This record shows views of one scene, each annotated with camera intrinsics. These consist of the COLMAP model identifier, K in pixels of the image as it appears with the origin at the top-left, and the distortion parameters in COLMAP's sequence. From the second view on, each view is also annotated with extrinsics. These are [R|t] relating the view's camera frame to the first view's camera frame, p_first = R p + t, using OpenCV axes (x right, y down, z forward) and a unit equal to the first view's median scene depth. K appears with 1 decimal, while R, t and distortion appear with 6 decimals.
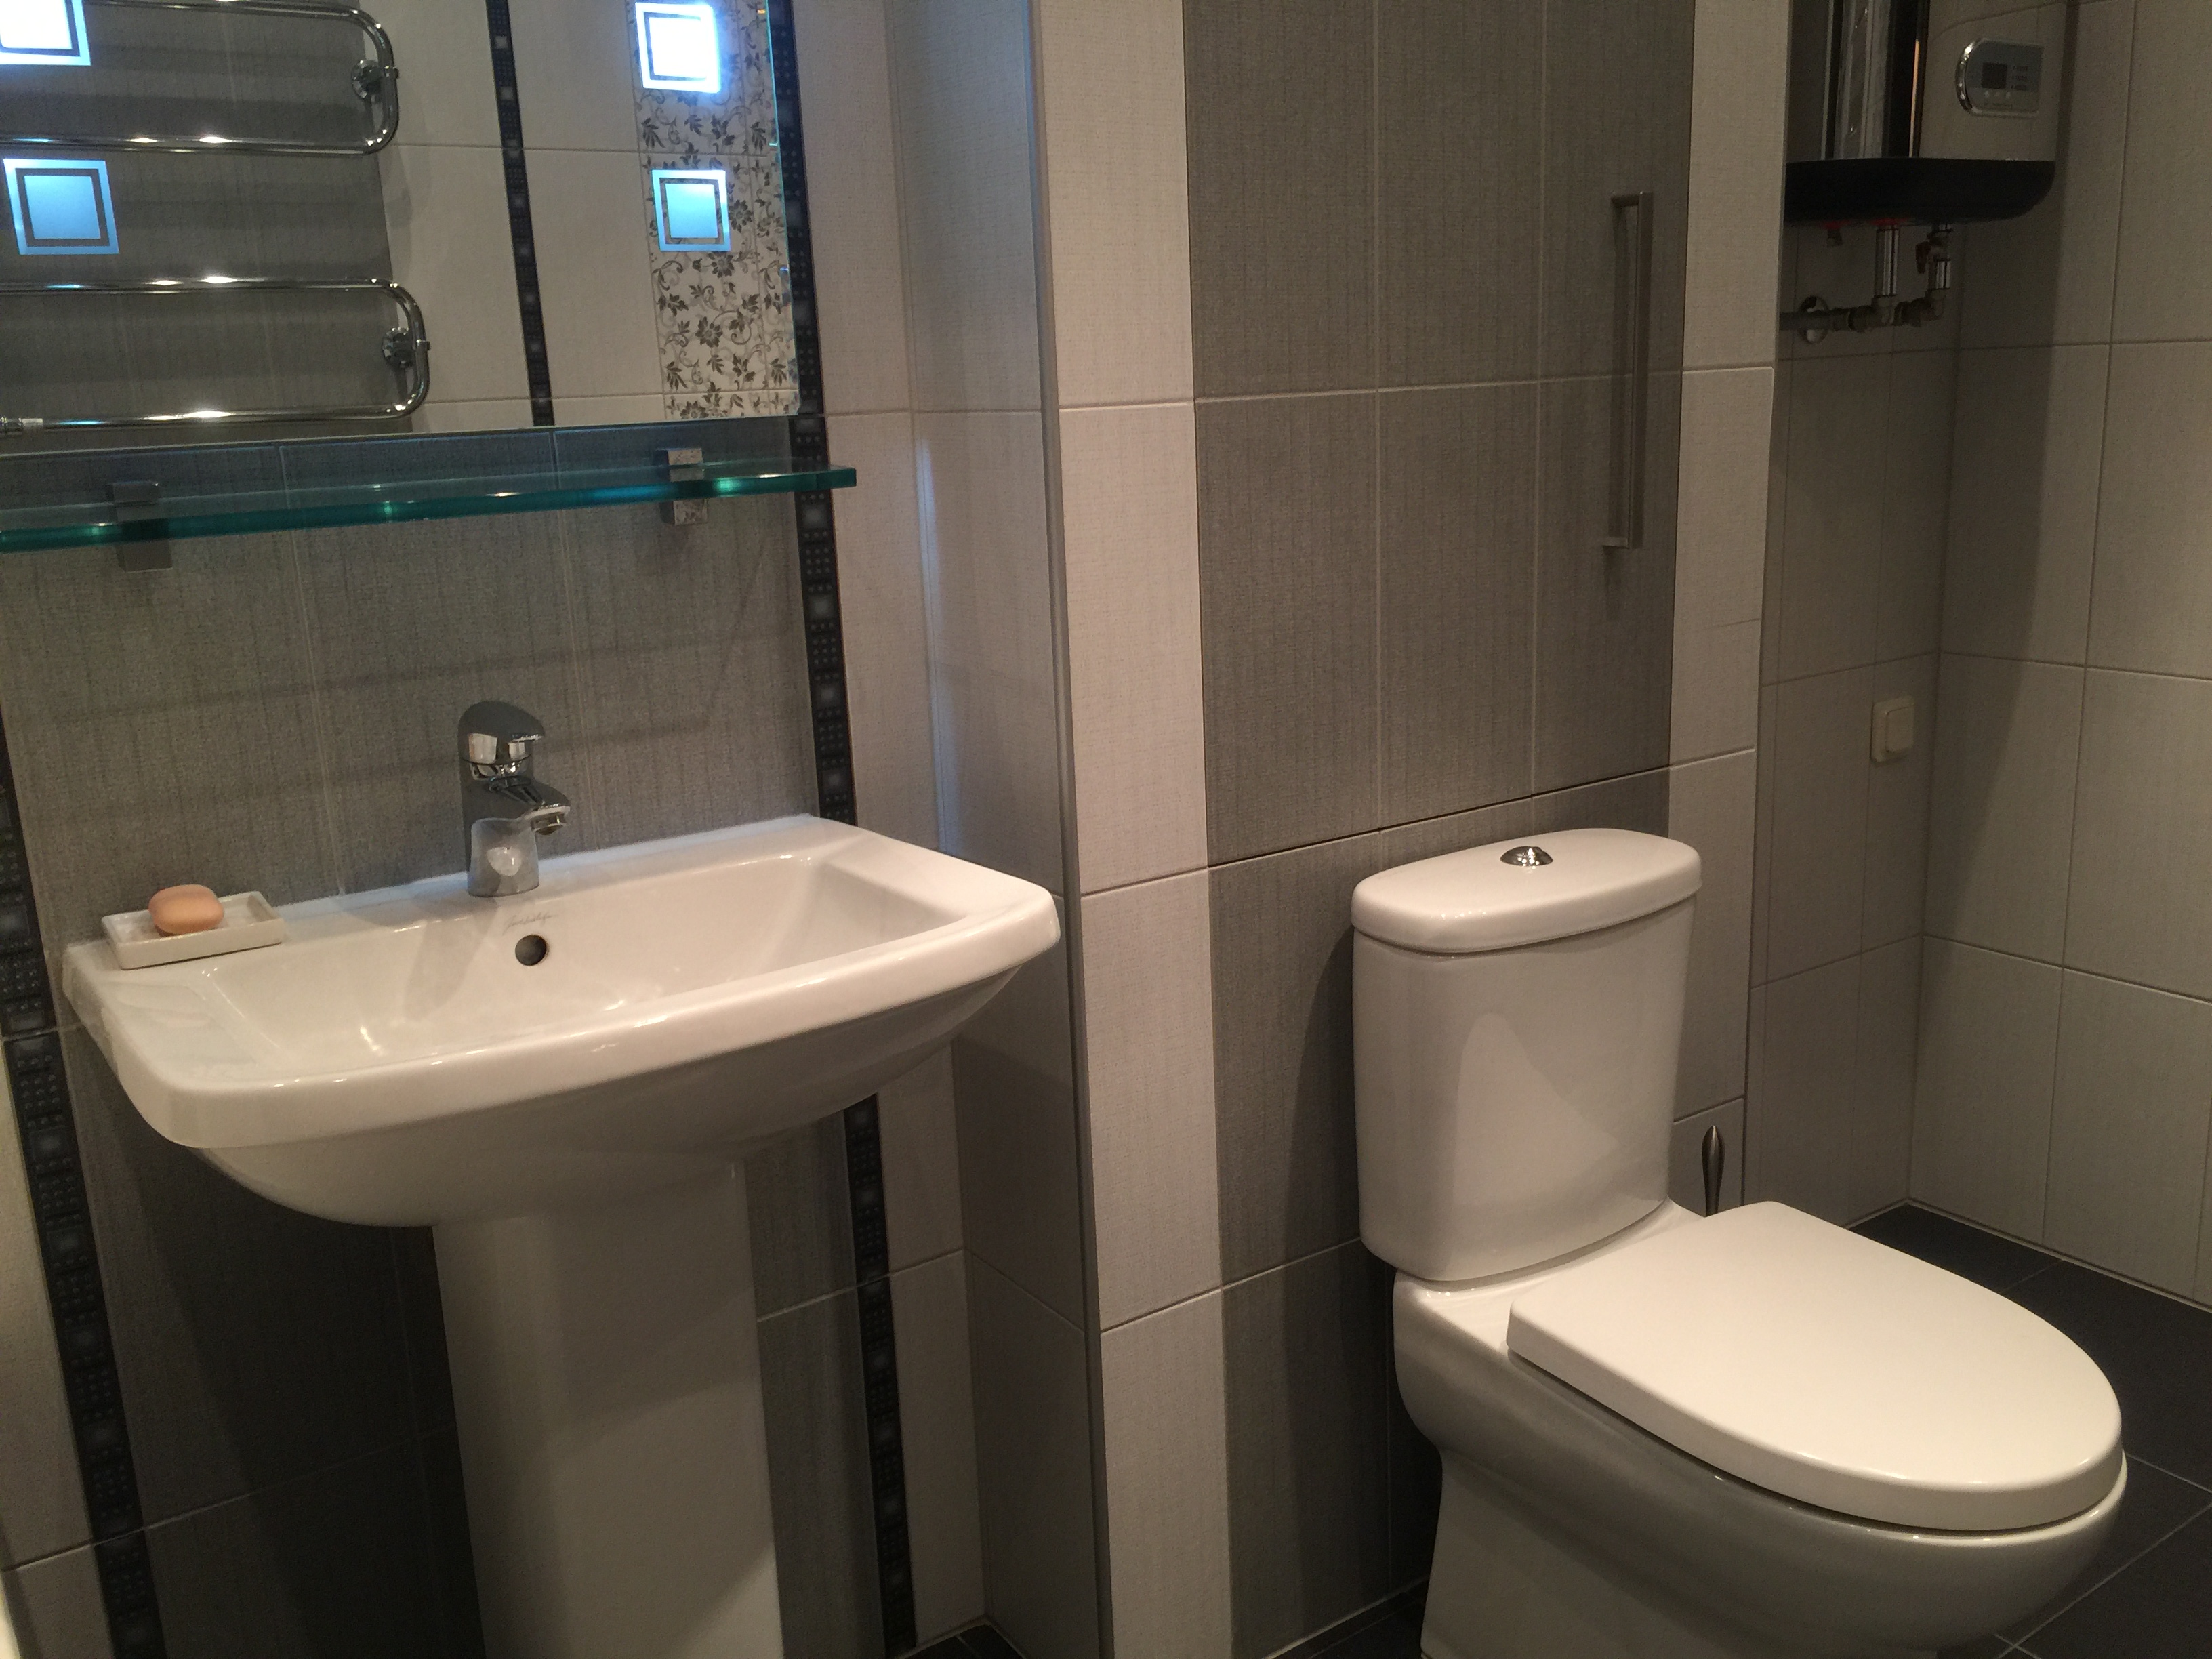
lens RADIAL K [[1904.1, 0, 1104.0], [0, 1904.1, 828.4], [0, 0, 1]] dist [0.069784, -0.098383]
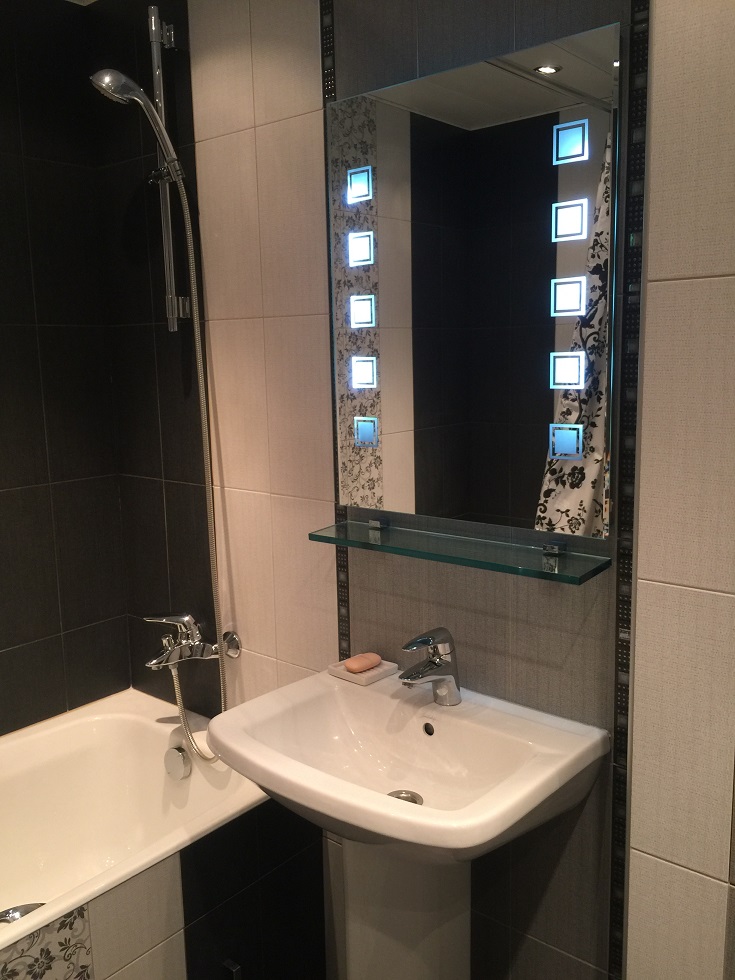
lens RADIAL K [[843.6, 0, 368.2], [0, 843.6, 485.6], [0, 0, 1]] dist [0.069784, -0.098383]
pose [[0.269167, 0.184293, -0.945297, 0.612977], [-0.217076, 0.967873, 0.126883, -0.338896], [0.938311, 0.171049, 0.300525, 0.507604]]
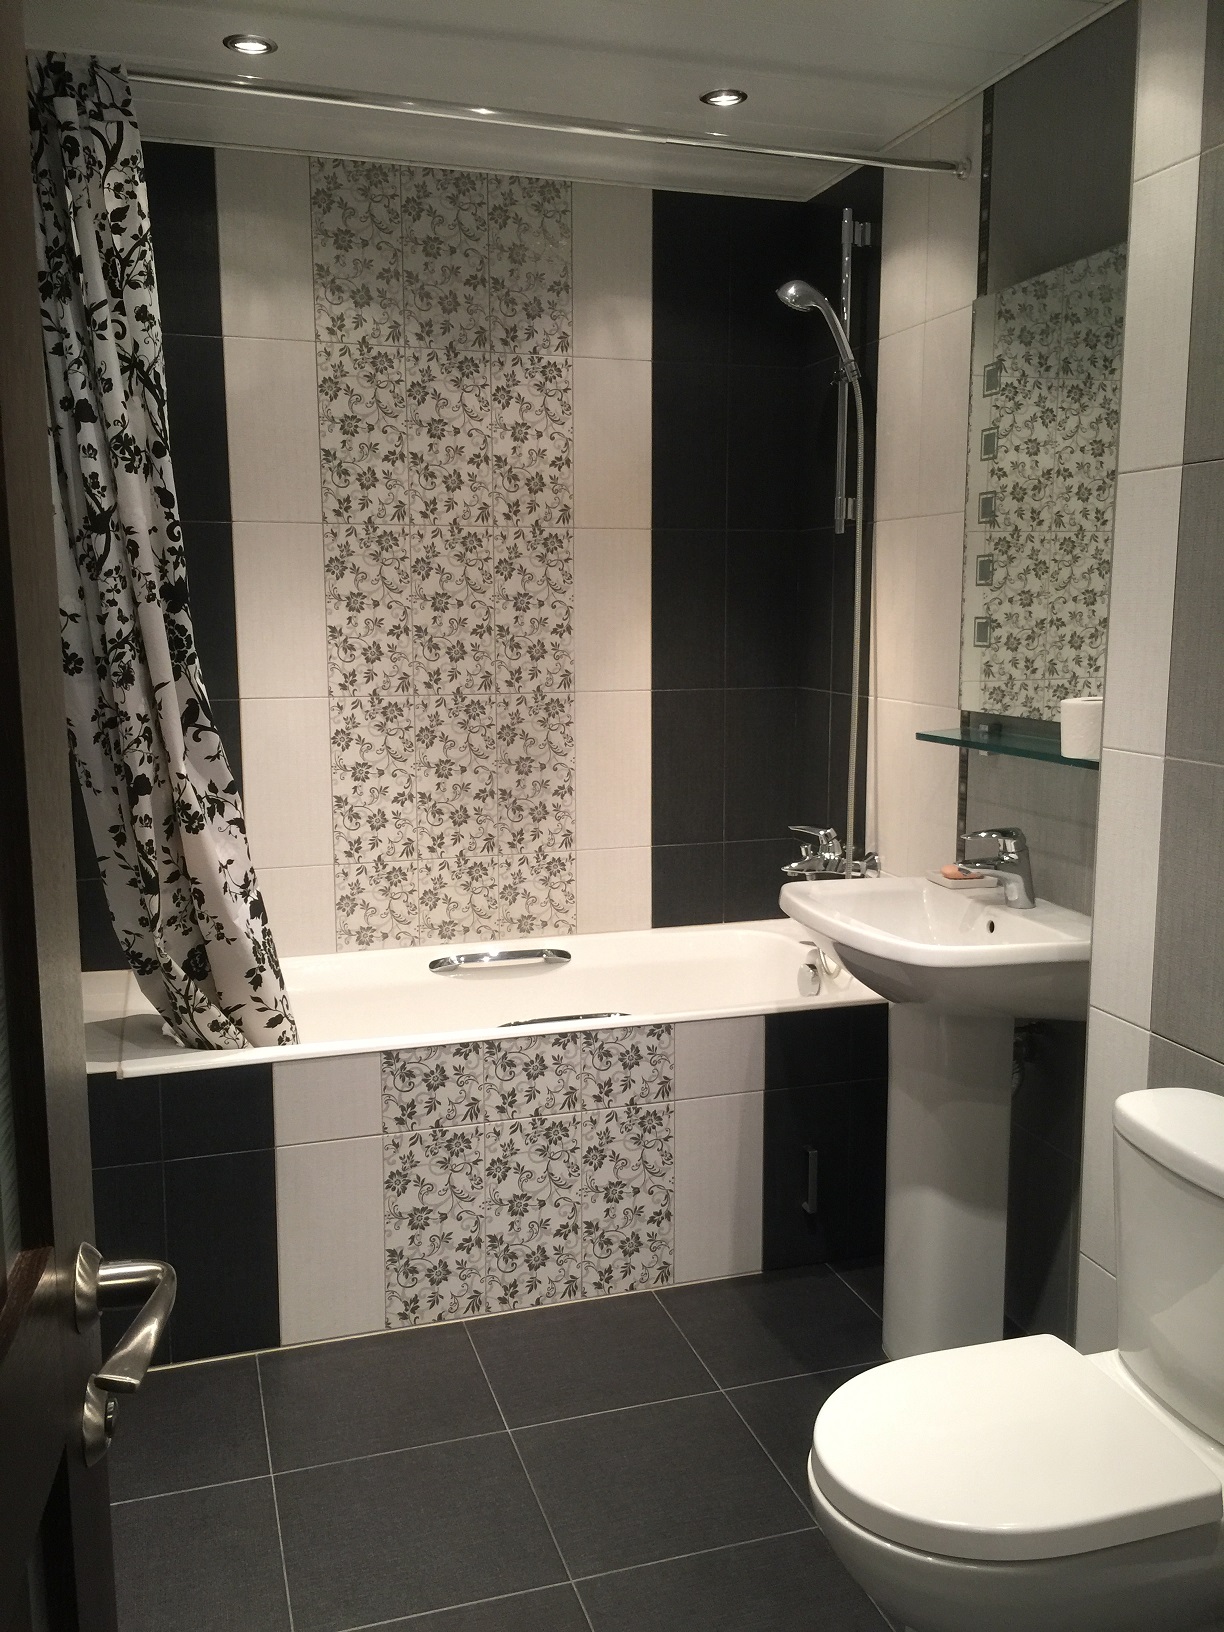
lens RADIAL K [[1404.9, 0, 608.3], [0, 1404.9, 824.6], [0, 0, 1]] dist [0.069784, -0.098383]
pose [[-0.299693, 0.188375, -0.935253, 1.437471], [-0.209873, 0.943281, 0.257244, -0.397546], [0.930665, 0.273378, -0.243160, 0.890699]]
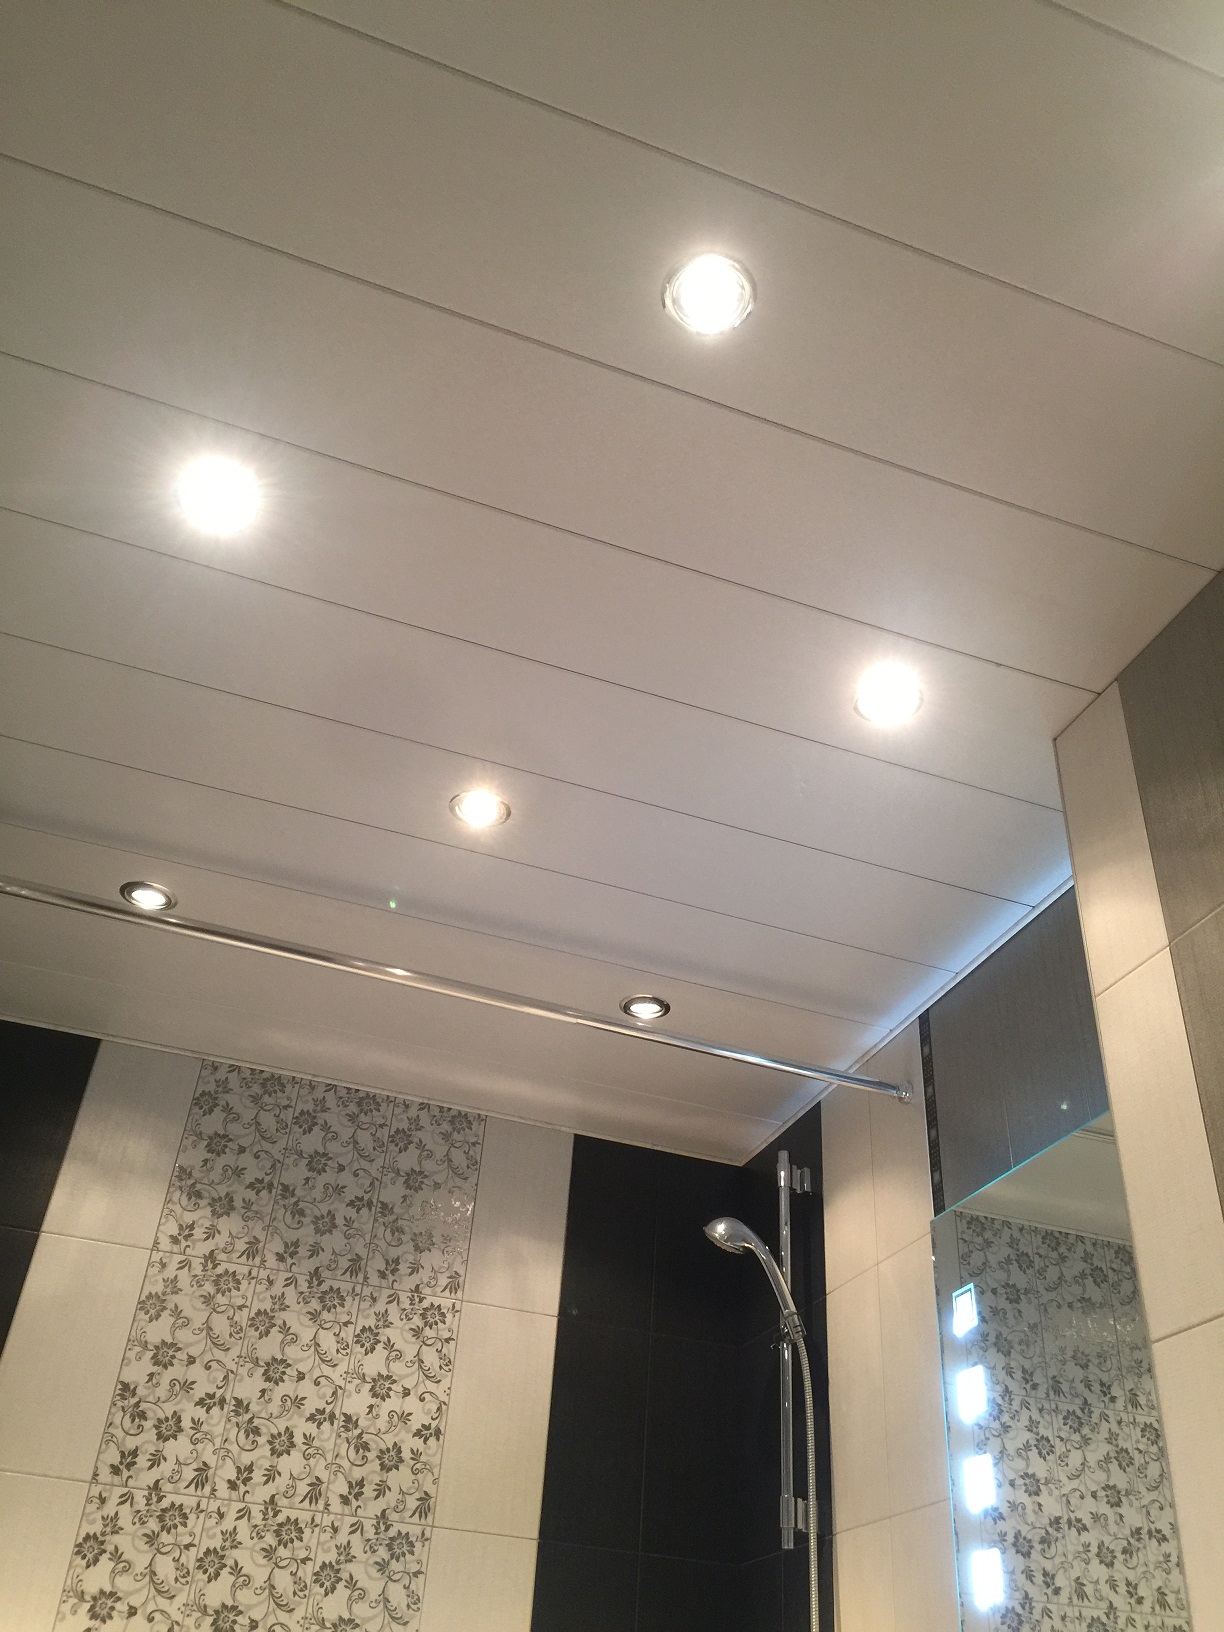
lens RADIAL K [[1404.9, 0, 627.6], [0, 1404.9, 800.0], [0, 0, 1]] dist [0.069784, -0.098383]
pose [[-0.256134, -0.555300, -0.791225, 1.007732], [-0.276420, 0.826426, -0.490523, -0.201724], [0.926276, 0.093071, -0.365172, 0.911194]]
